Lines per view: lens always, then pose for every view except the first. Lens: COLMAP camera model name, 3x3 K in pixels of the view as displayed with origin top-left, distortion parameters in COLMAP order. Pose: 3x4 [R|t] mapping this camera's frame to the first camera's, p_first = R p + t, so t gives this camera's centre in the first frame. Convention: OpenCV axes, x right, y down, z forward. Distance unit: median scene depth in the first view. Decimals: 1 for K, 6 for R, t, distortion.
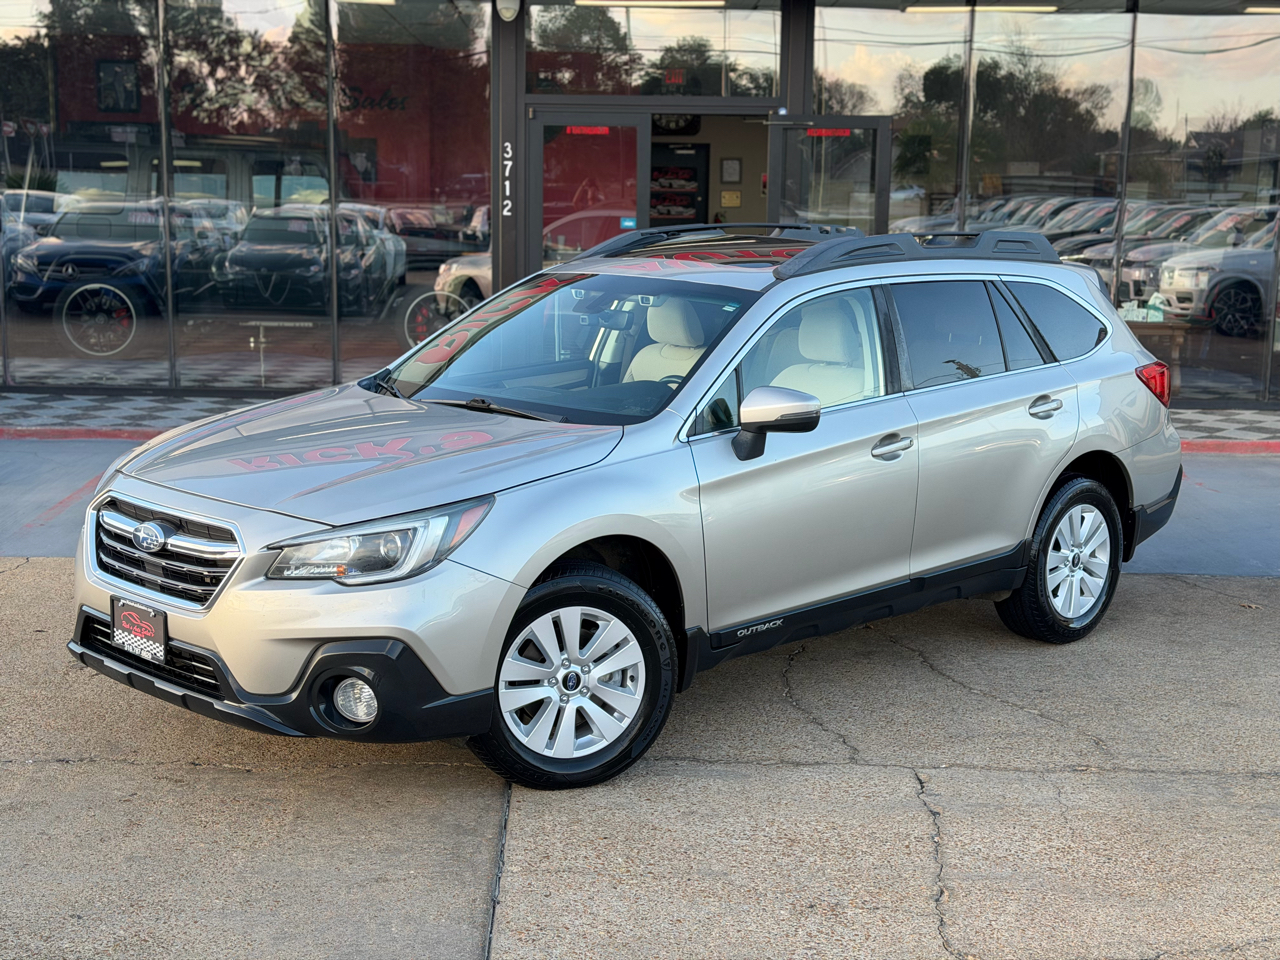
lens RADIAL K [[1808.7, 0, 636.3], [0, 1808.7, 484.7], [0, 0, 1]] dist [0.145199, 0.000000]
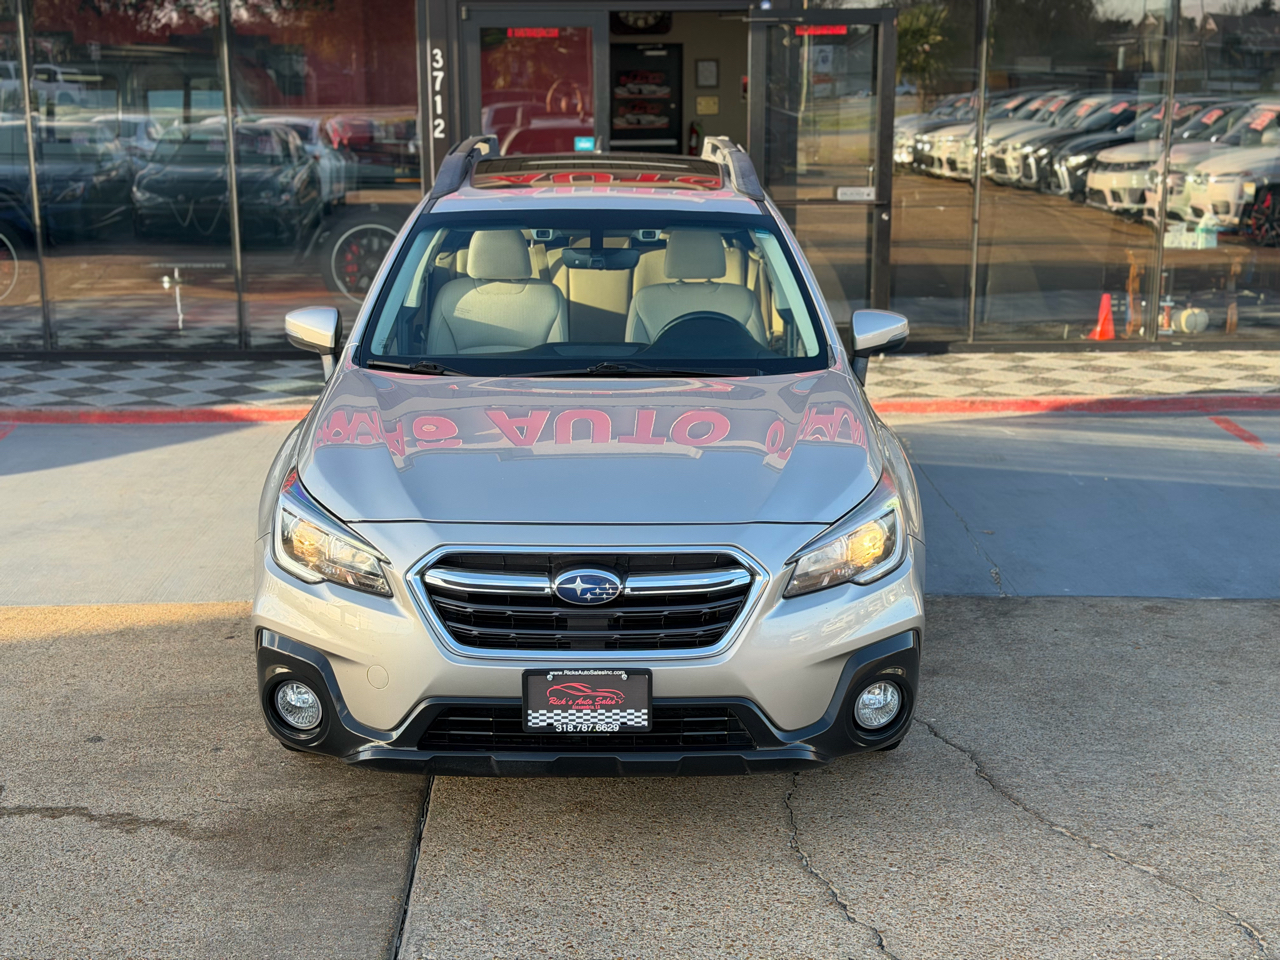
lens RADIAL K [[1808.7, 0, 634.0], [0, 1808.7, 487.6], [0, 0, 1]] dist [0.145199, 0.000000]
pose [[0.999763, -0.020730, 0.006635, 0.009779], [0.020336, 0.998290, 0.054806, -0.031419], [-0.007760, -0.054658, 0.998475, 0.151681]]
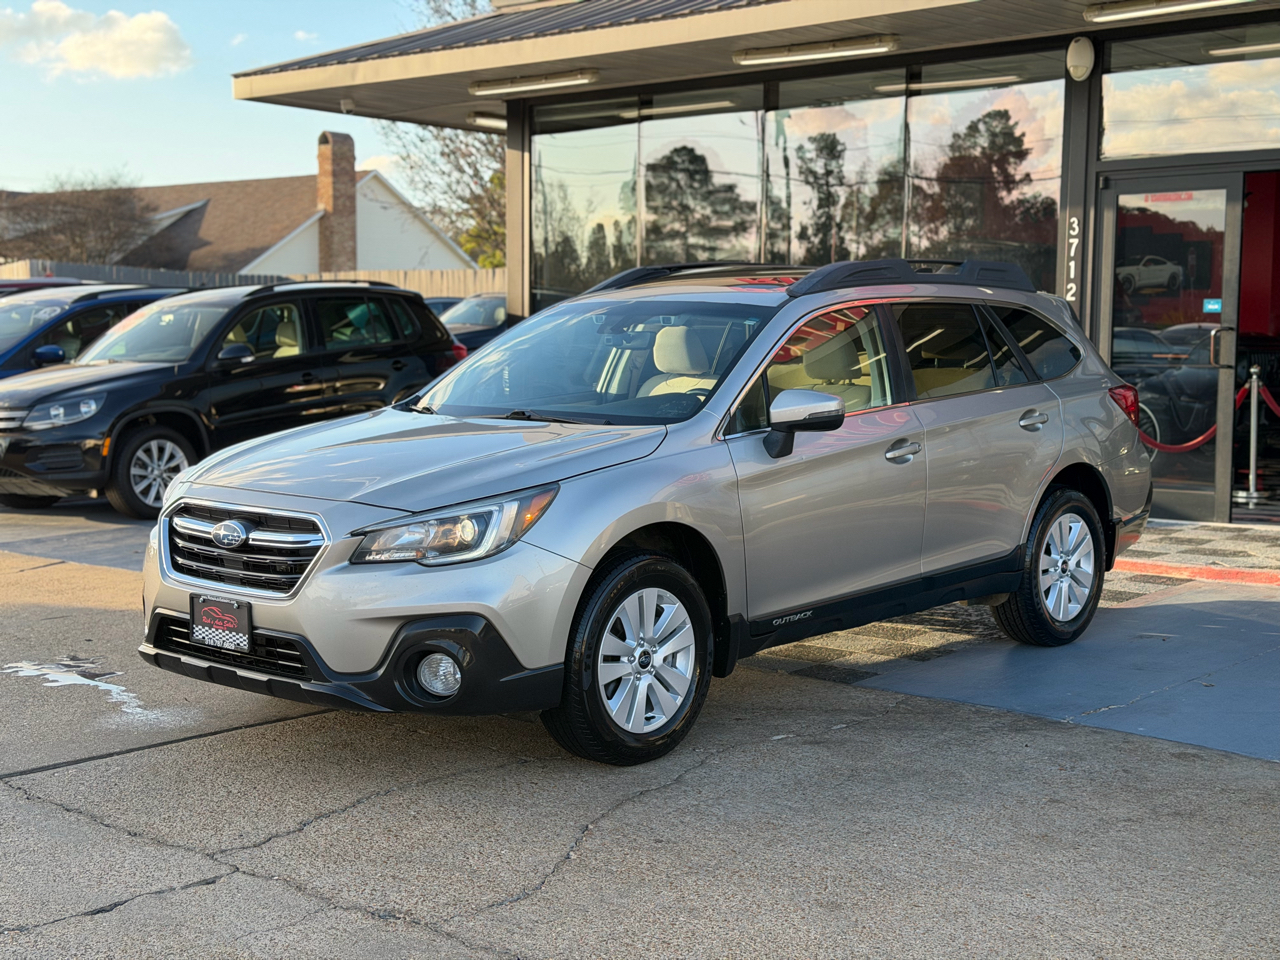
lens RADIAL K [[1808.7, 0, 630.1], [0, 1808.7, 479.3], [0, 0, 1]] dist [0.145199, 0.000000]
pose [[0.748267, 0.048939, -0.661590, 0.356178], [-0.107550, 0.993031, -0.048183, 0.001818], [0.654622, 0.107208, 0.748316, 0.216139]]
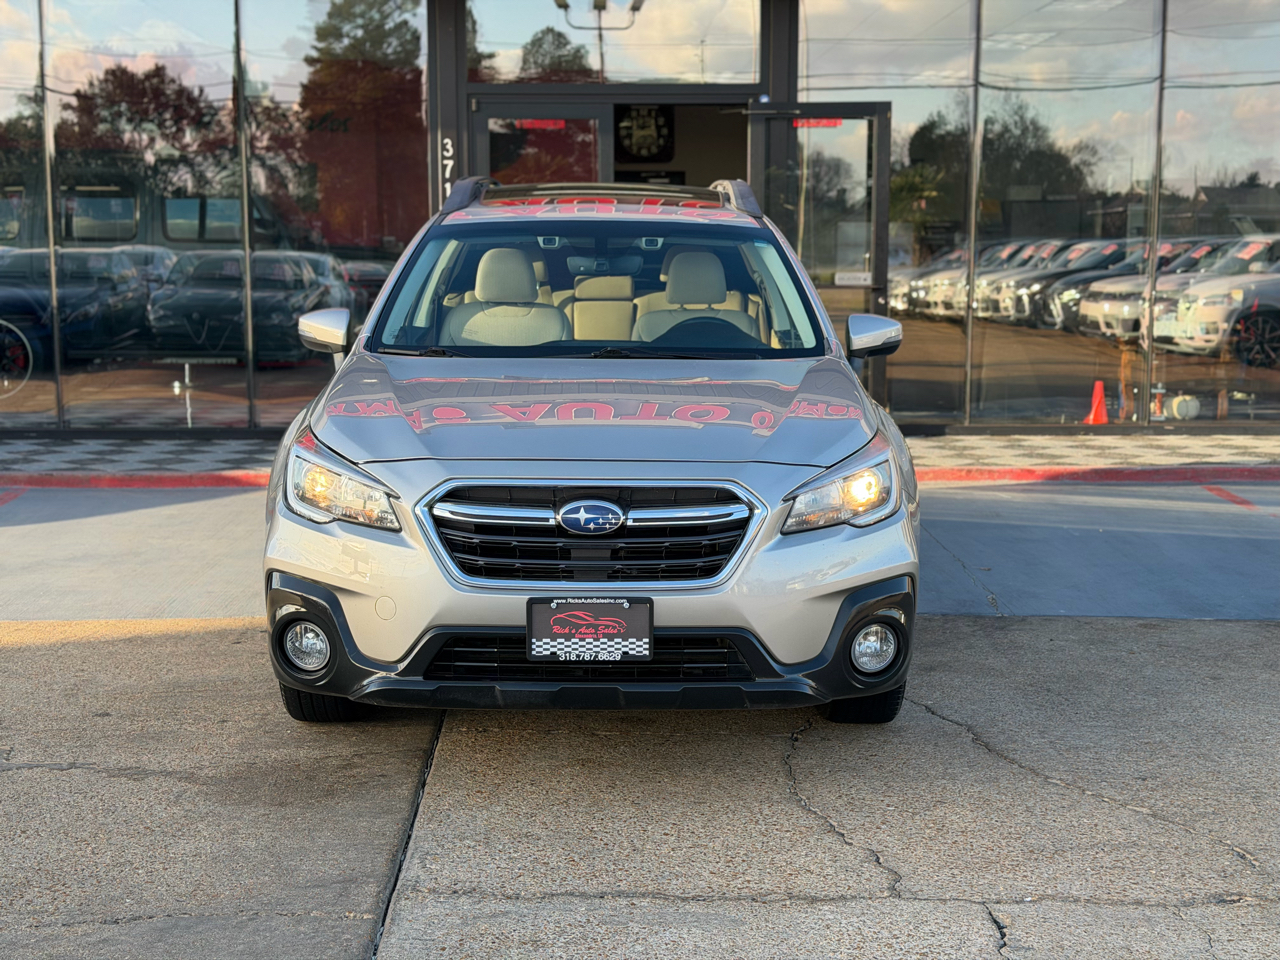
lens RADIAL K [[1808.7, 0, 640.2], [0, 1808.7, 484.1], [0, 0, 1]] dist [0.145199, 0.000000]
pose [[0.999811, -0.016294, 0.010632, 0.008893], [0.016699, 0.999091, -0.039233, 0.011264], [-0.009983, 0.039403, 0.999174, 0.140957]]
